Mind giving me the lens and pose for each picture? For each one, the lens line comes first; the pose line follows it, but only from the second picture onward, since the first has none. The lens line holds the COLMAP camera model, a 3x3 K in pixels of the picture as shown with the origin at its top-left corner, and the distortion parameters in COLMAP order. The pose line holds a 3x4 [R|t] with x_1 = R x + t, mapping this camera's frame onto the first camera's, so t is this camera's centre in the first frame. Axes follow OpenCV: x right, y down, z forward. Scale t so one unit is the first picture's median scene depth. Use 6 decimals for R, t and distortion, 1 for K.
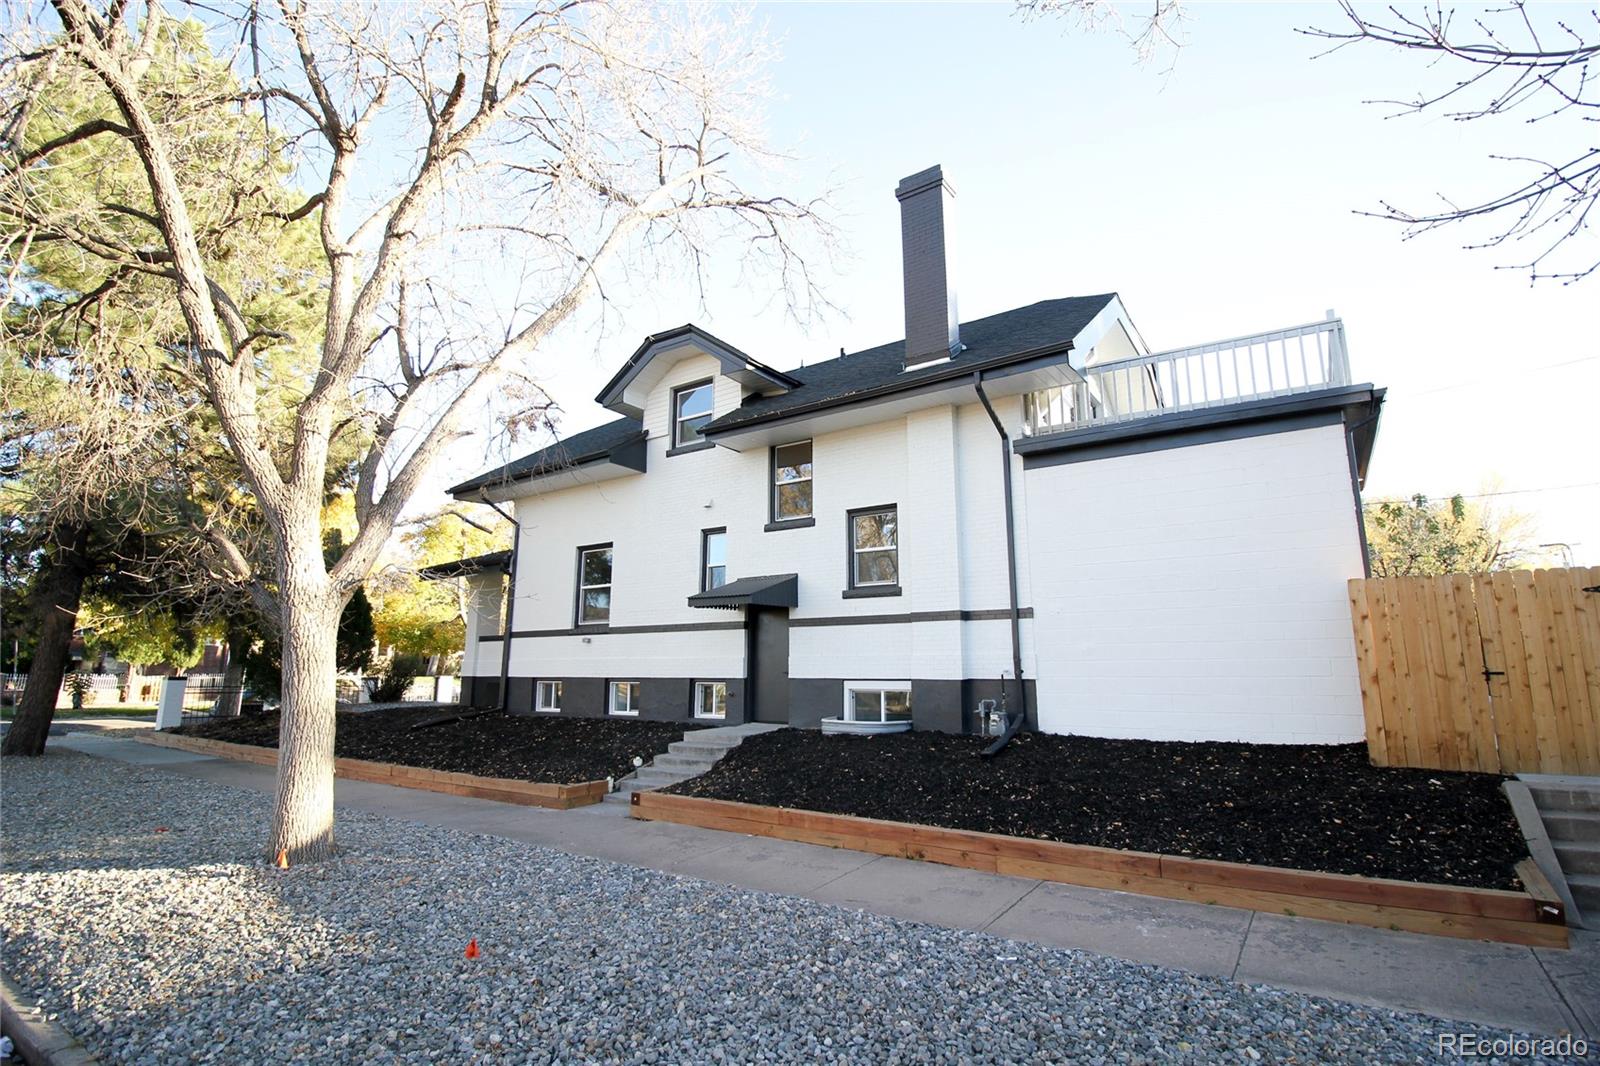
lens RADIAL K [[733.4, 0, 800.0], [0, 733.4, 533.0], [0, 0, 1]] dist [-0.031171, -0.000373]
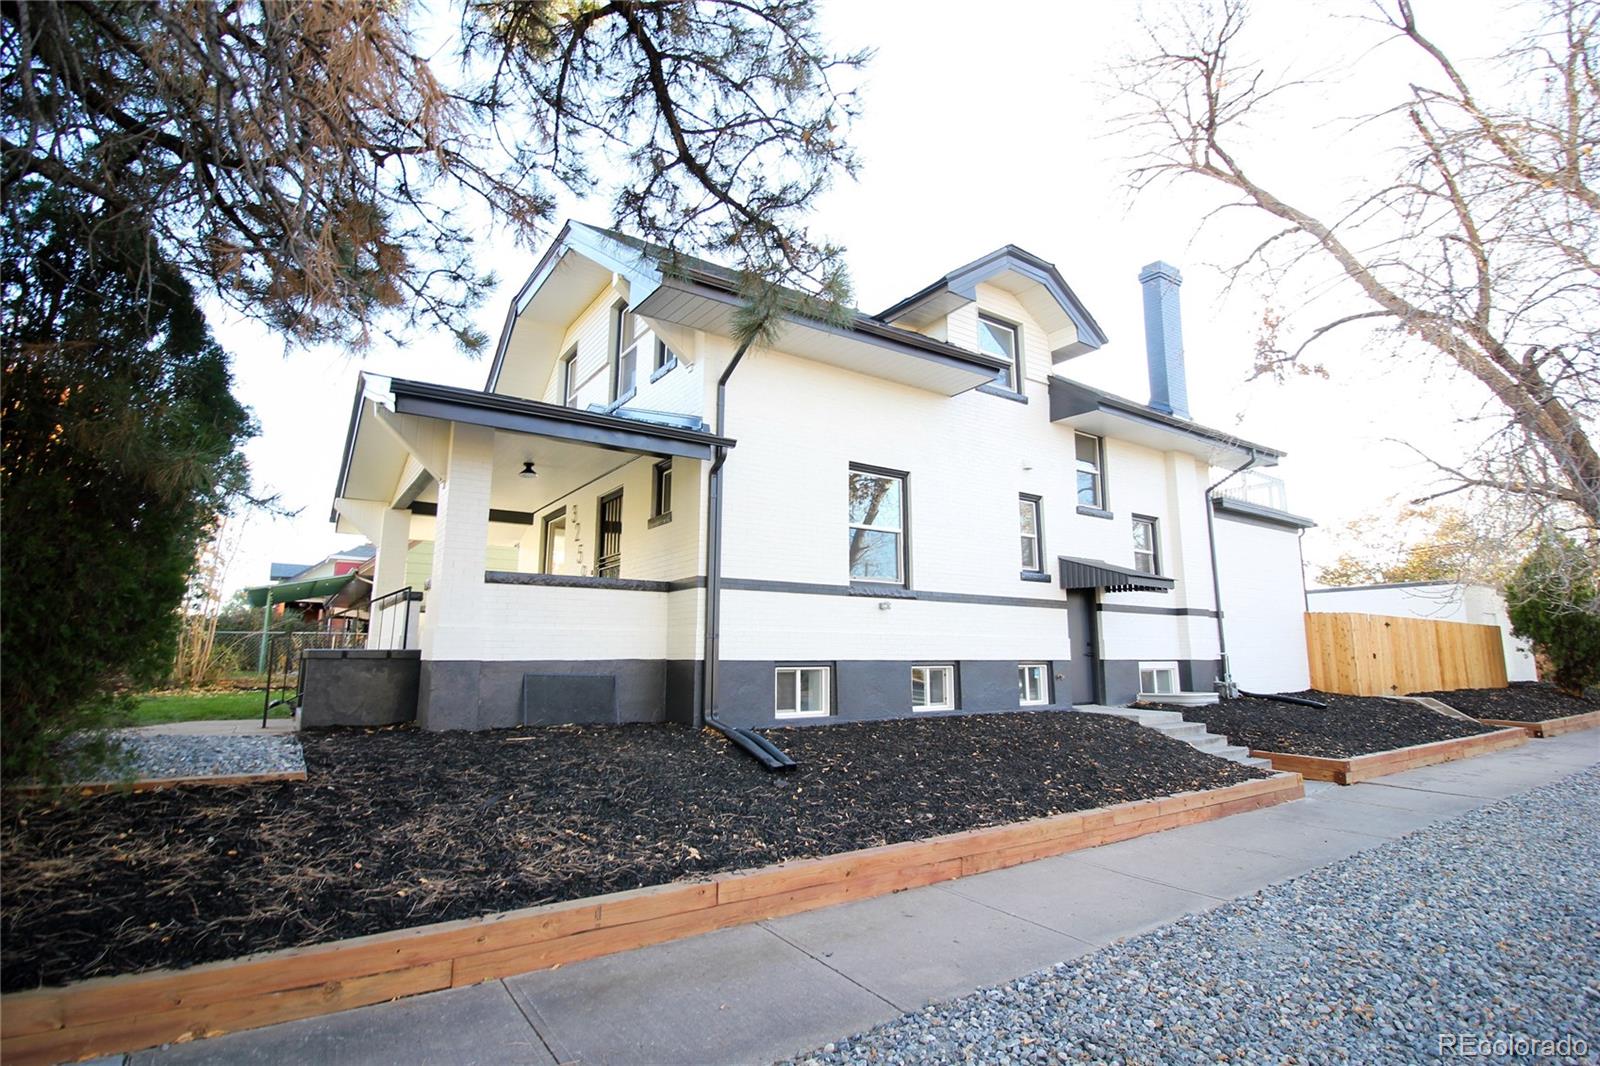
lens RADIAL K [[733.4, 0, 800.0], [0, 733.4, 533.0], [0, 0, 1]] dist [-0.031171, -0.000373]
pose [[0.441425, 0.155714, 0.883684, -0.918530], [-0.177250, 0.980554, -0.084242, 0.148516], [-0.879617, -0.119447, 0.460441, 0.742316]]
